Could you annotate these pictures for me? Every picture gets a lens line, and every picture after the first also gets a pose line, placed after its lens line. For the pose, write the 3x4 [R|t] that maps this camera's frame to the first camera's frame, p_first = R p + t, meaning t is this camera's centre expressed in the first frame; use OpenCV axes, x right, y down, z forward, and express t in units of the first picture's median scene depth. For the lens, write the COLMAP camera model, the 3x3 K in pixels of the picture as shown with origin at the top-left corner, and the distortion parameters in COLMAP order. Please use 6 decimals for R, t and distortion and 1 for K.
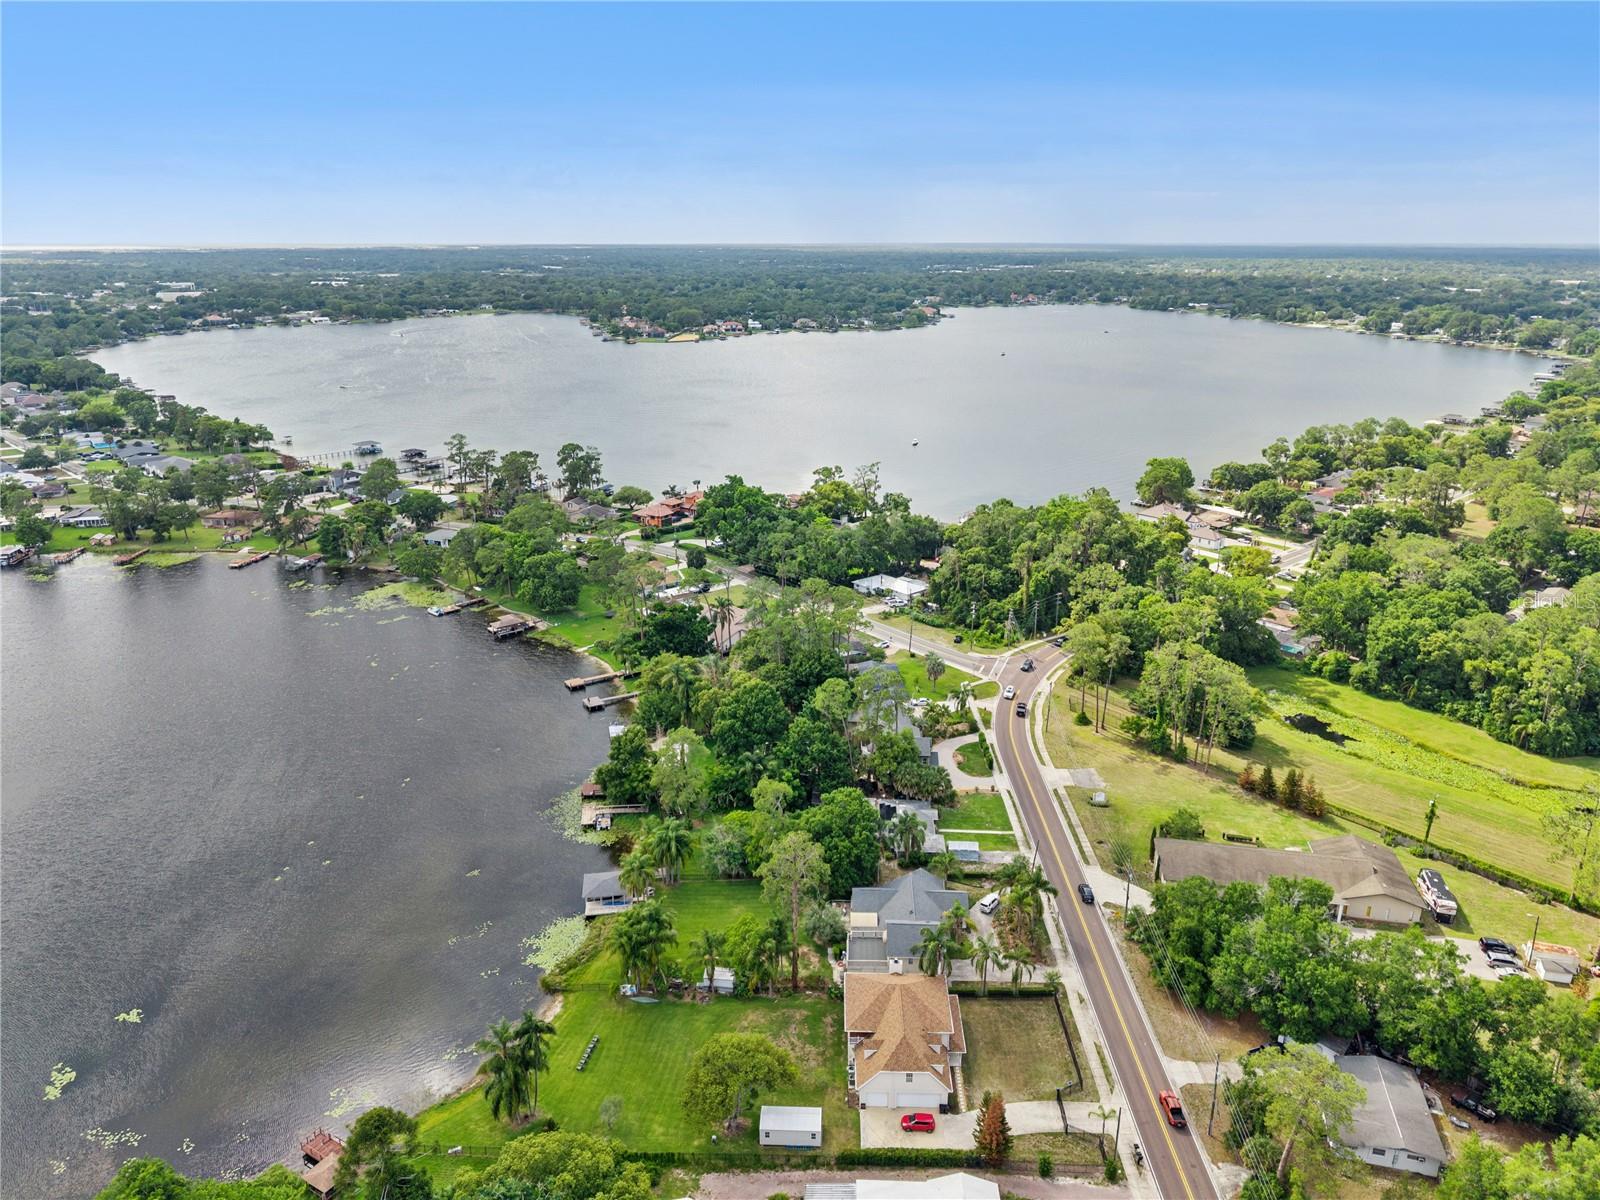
lens RADIAL K [[1081.4, 0, 800.0], [0, 1081.4, 600.0], [0, 0, 1]] dist [0.037181, -0.049738]
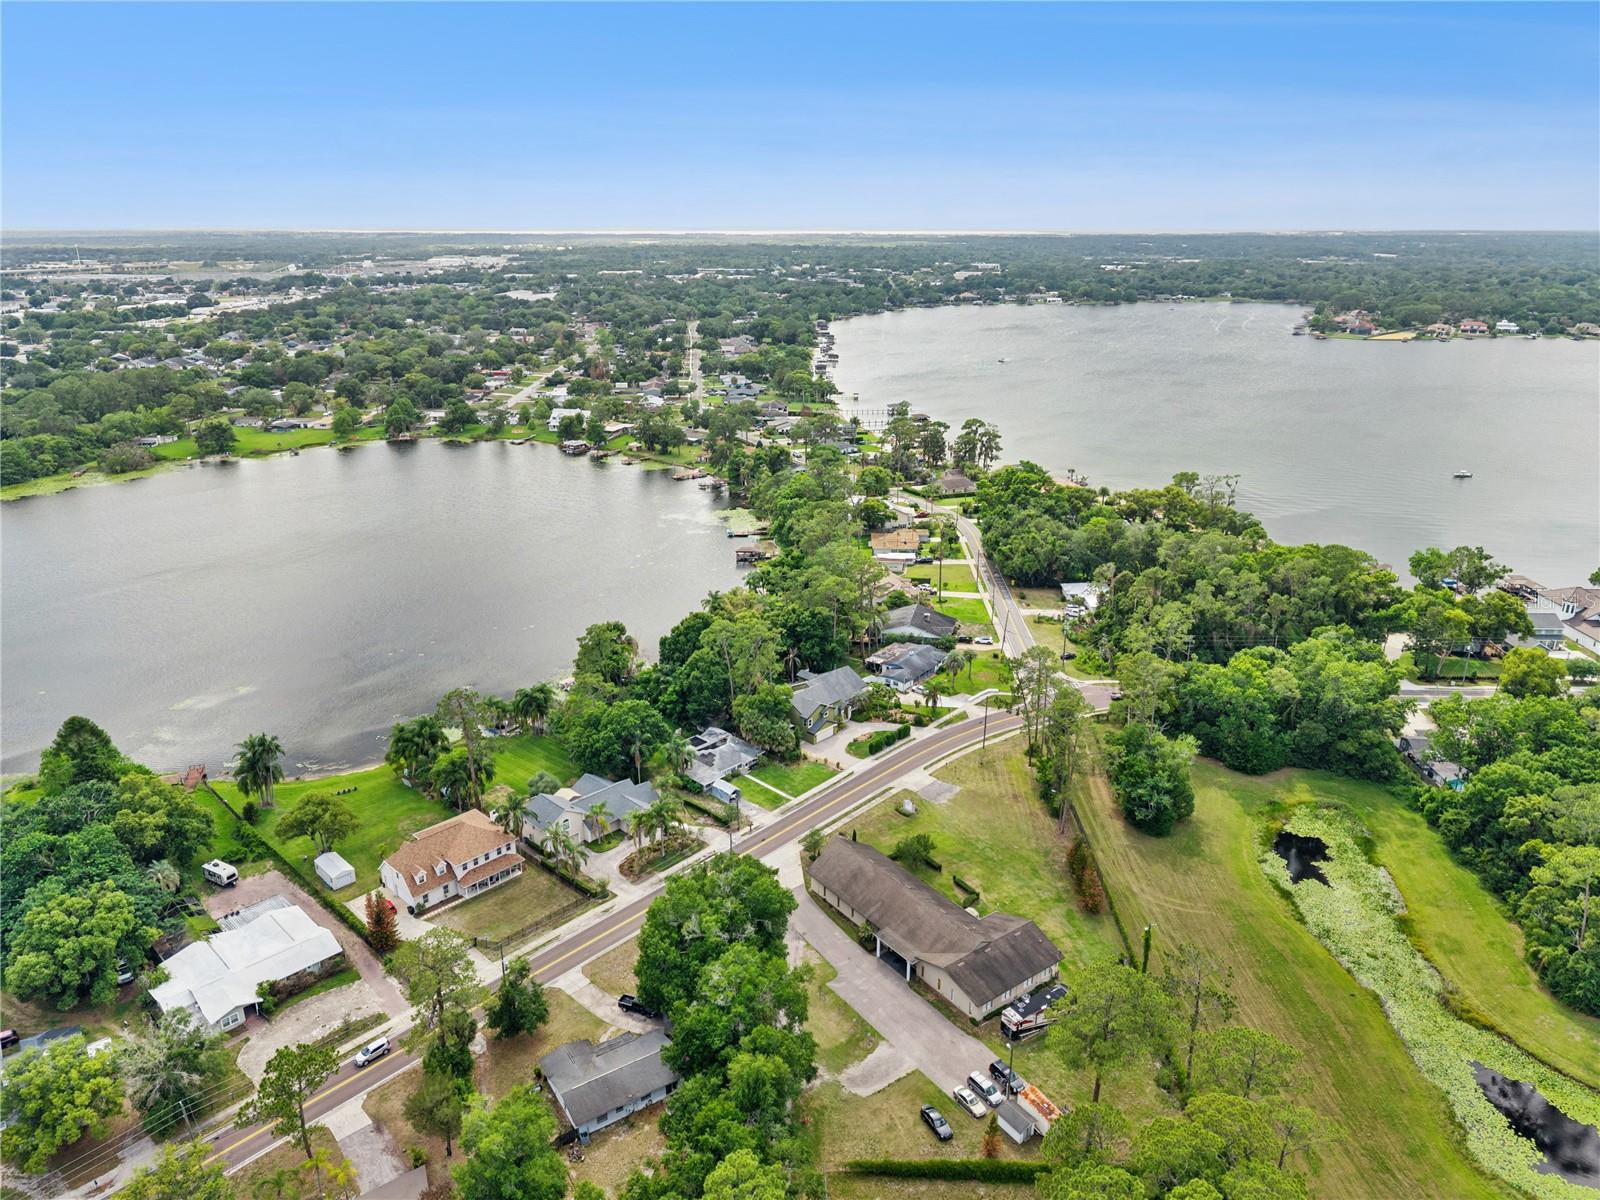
lens RADIAL K [[1081.4, 0, 800.0], [0, 1081.4, 600.0], [0, 0, 1]] dist [0.037181, -0.049738]
pose [[0.738561, 0.219730, -0.637374, 0.362967], [-0.212018, 0.973131, 0.089802, -0.029649], [0.639981, 0.068811, 0.765304, 0.087321]]
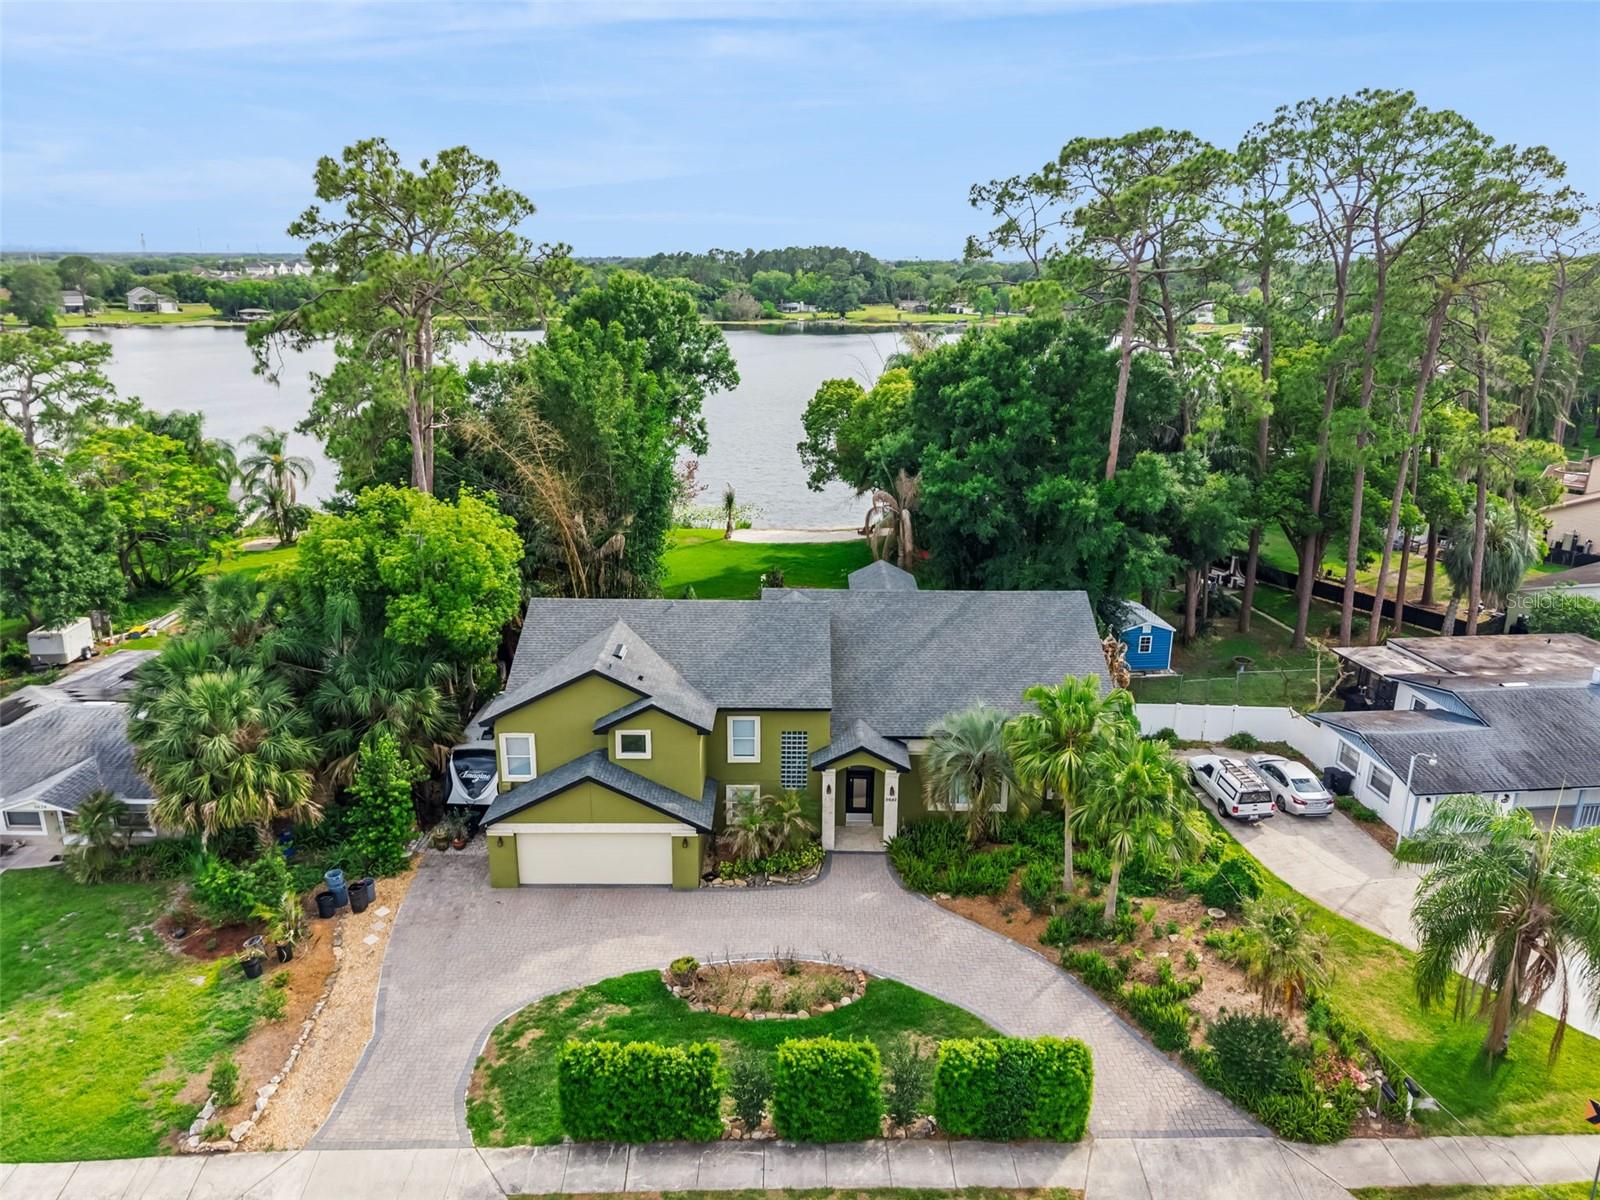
lens RADIAL K [[1081.4, 0, 800.0], [0, 1081.4, 600.0], [0, 0, 1]] dist [0.037181, -0.049738]
pose [[0.025413, 0.292980, -0.955781, 0.136389], [-0.315271, 0.909647, 0.270456, 0.028652], [0.948661, 0.294457, 0.115485, 0.489241]]
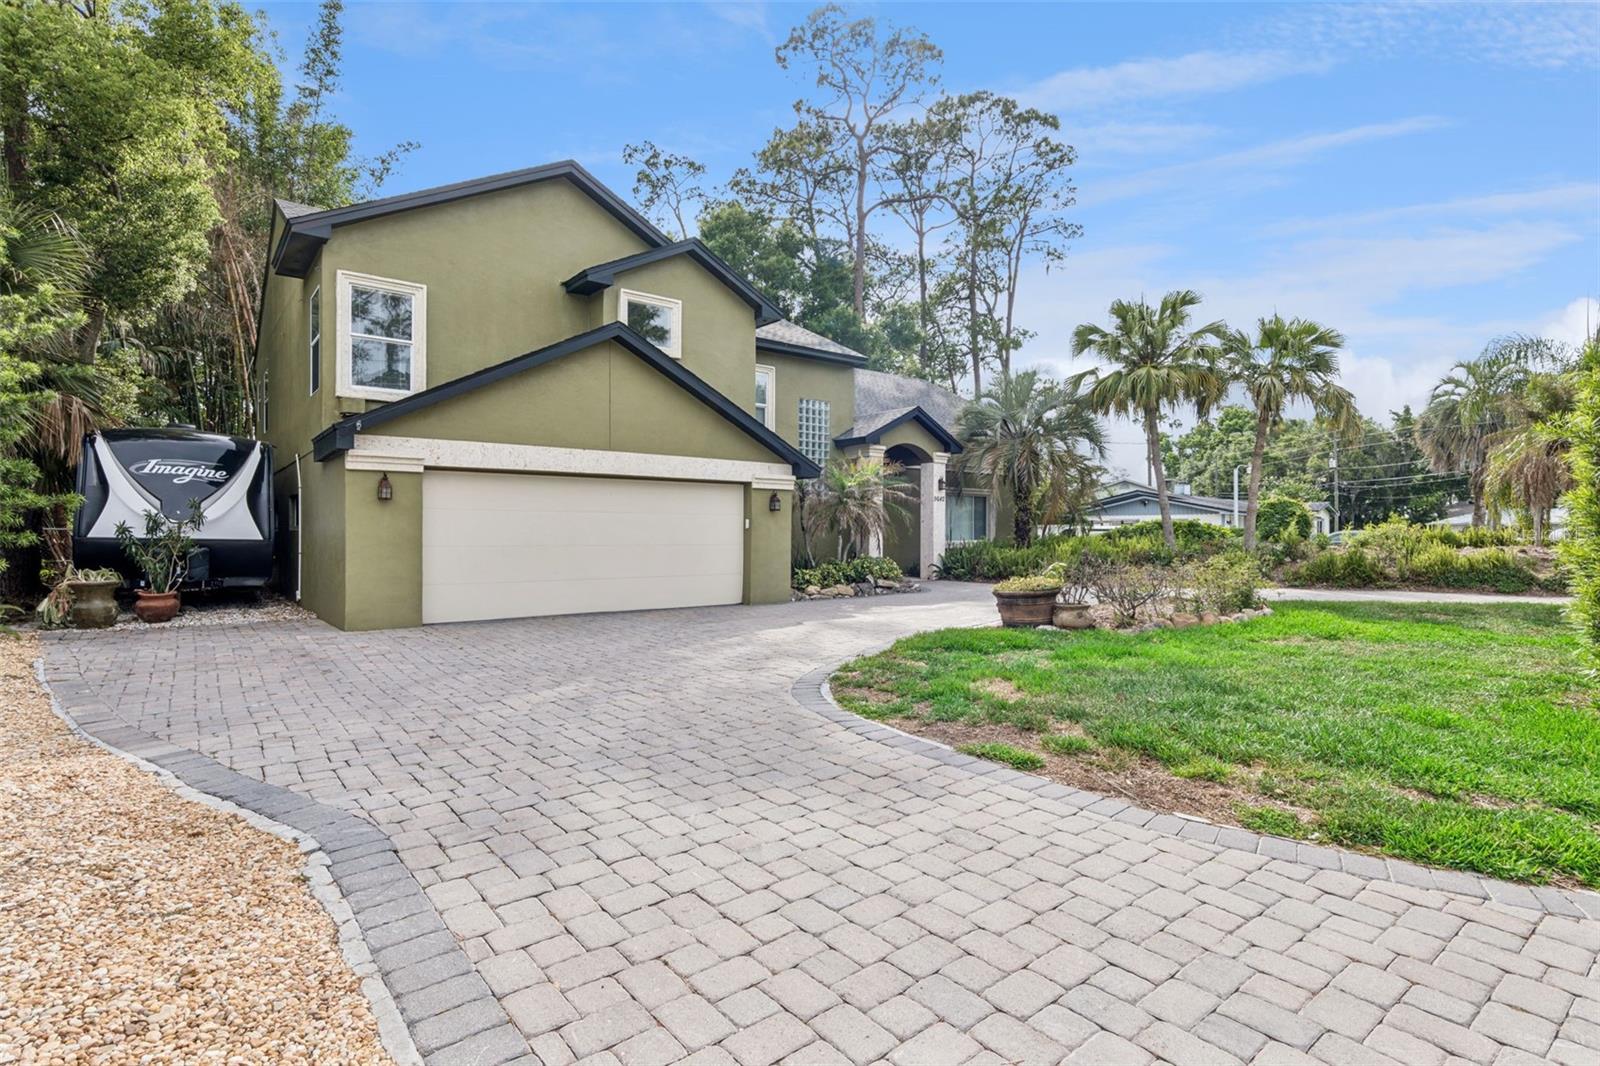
lens RADIAL K [[793.8, 0, 800.0], [0, 793.8, 533.0], [0, 0, 1]] dist [0.000108, 0.000076]
pose [[0.635768, 0.006478, -0.771853, 0.087052], [-0.241723, 0.951338, -0.191120, 0.078181], [0.733055, 0.308083, 0.606396, 0.477790]]
